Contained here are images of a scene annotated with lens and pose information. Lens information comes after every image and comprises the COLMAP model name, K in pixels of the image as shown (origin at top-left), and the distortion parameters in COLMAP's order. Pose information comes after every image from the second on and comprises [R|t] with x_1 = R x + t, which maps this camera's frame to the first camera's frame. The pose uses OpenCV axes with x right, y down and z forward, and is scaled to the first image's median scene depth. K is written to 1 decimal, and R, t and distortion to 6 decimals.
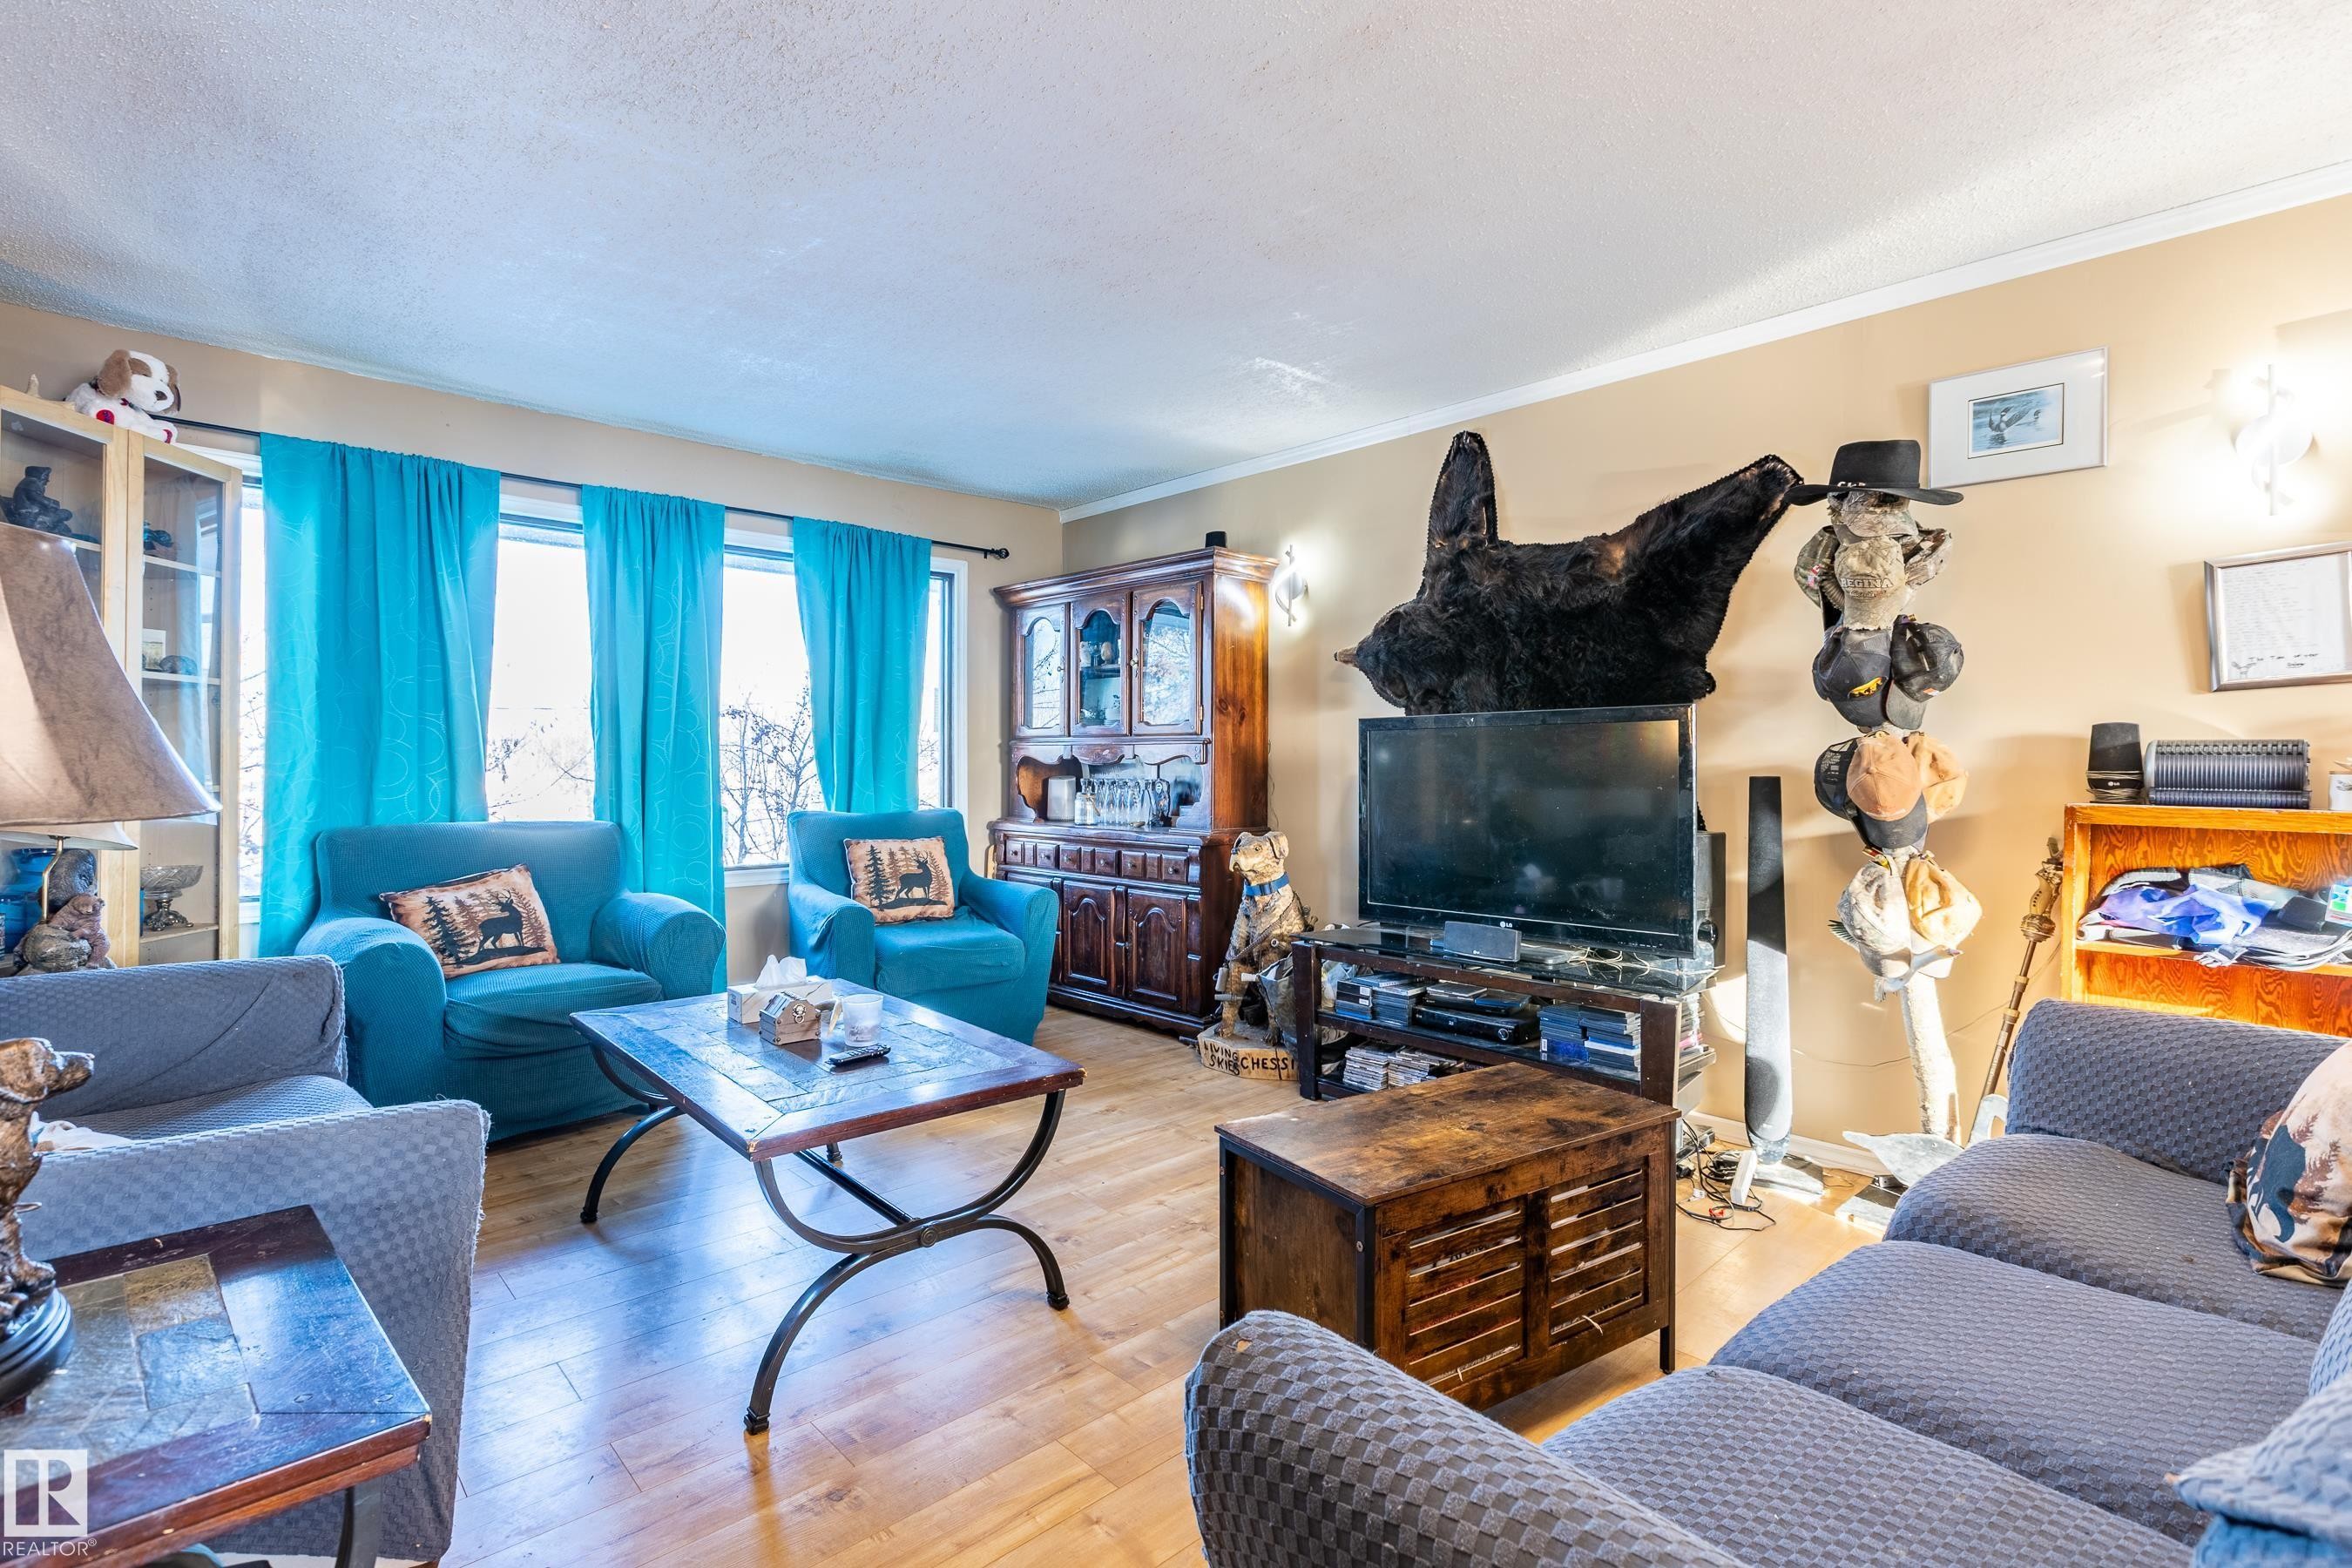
lens RADIAL K [[1073.7, 0, 1170.3], [0, 1073.7, 772.2], [0, 0, 1]] dist [-0.000561, -0.000293]
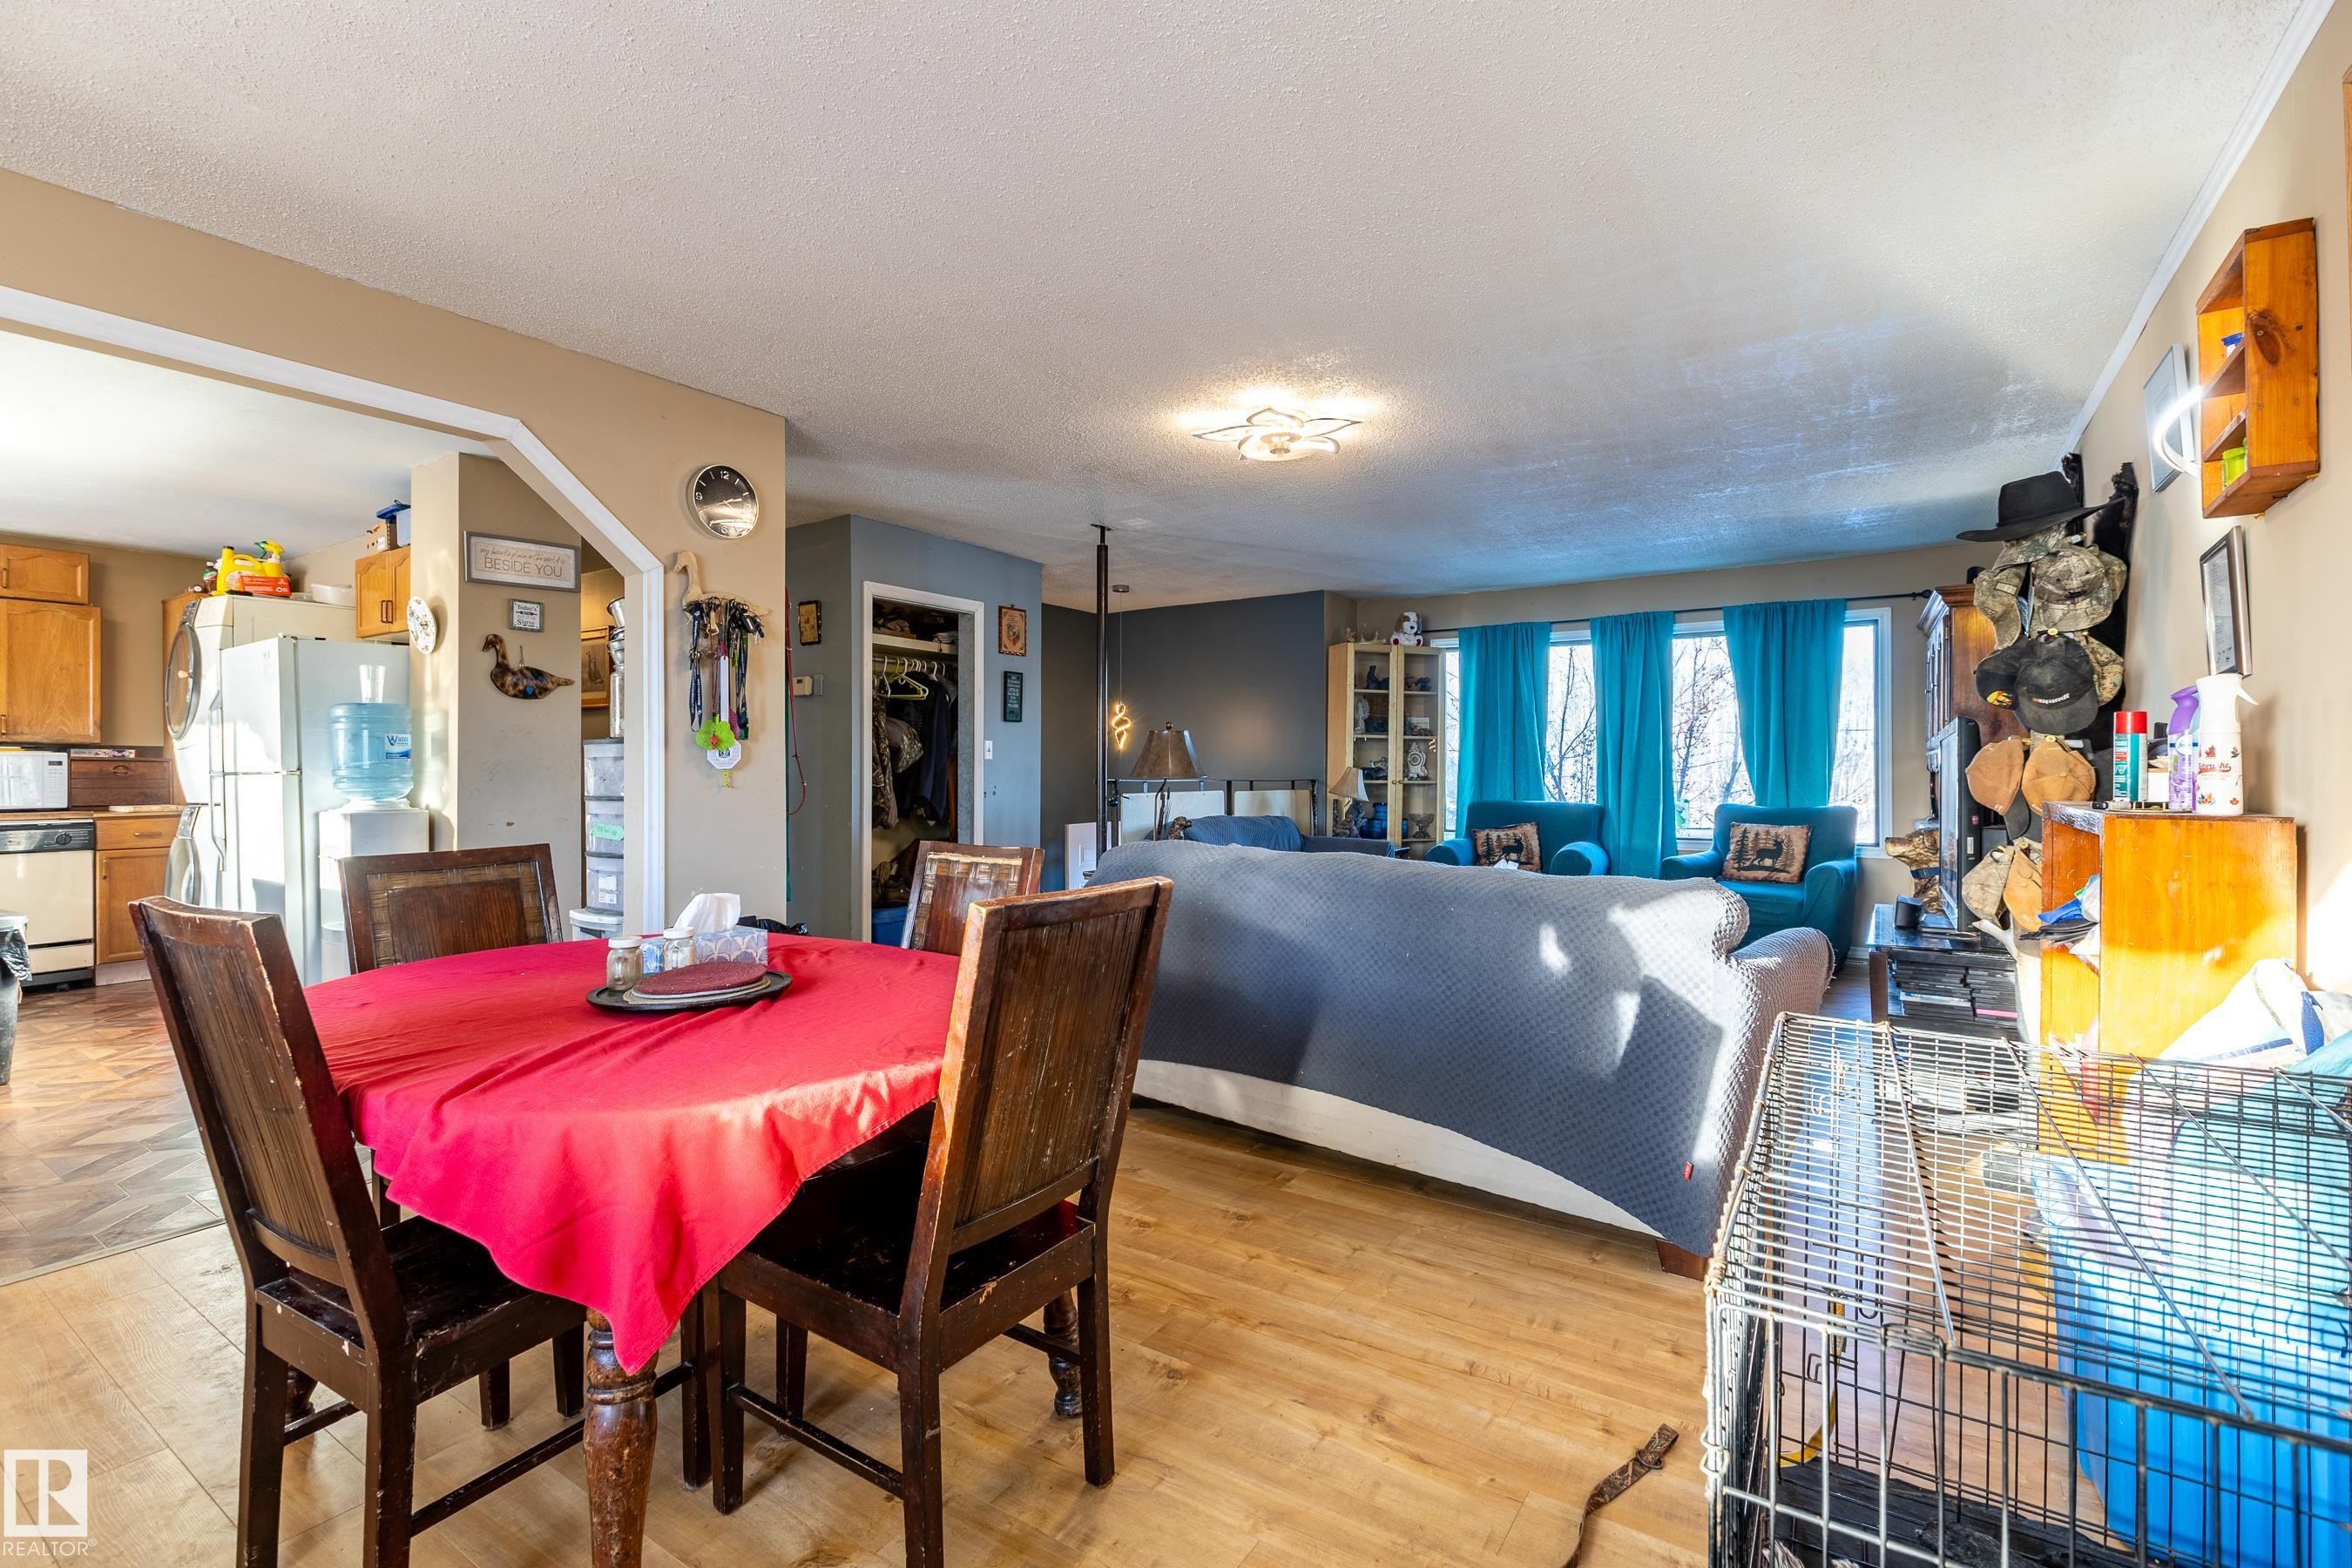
lens RADIAL K [[1073.7, 0, 1170.3], [0, 1073.7, 772.2], [0, 0, 1]] dist [-0.000561, -0.000293]
pose [[0.243953, -0.001613, -0.969786, 1.018395], [-0.009676, 0.999945, -0.004097, 0.006945], [0.969739, 0.010383, 0.243924, -0.124176]]
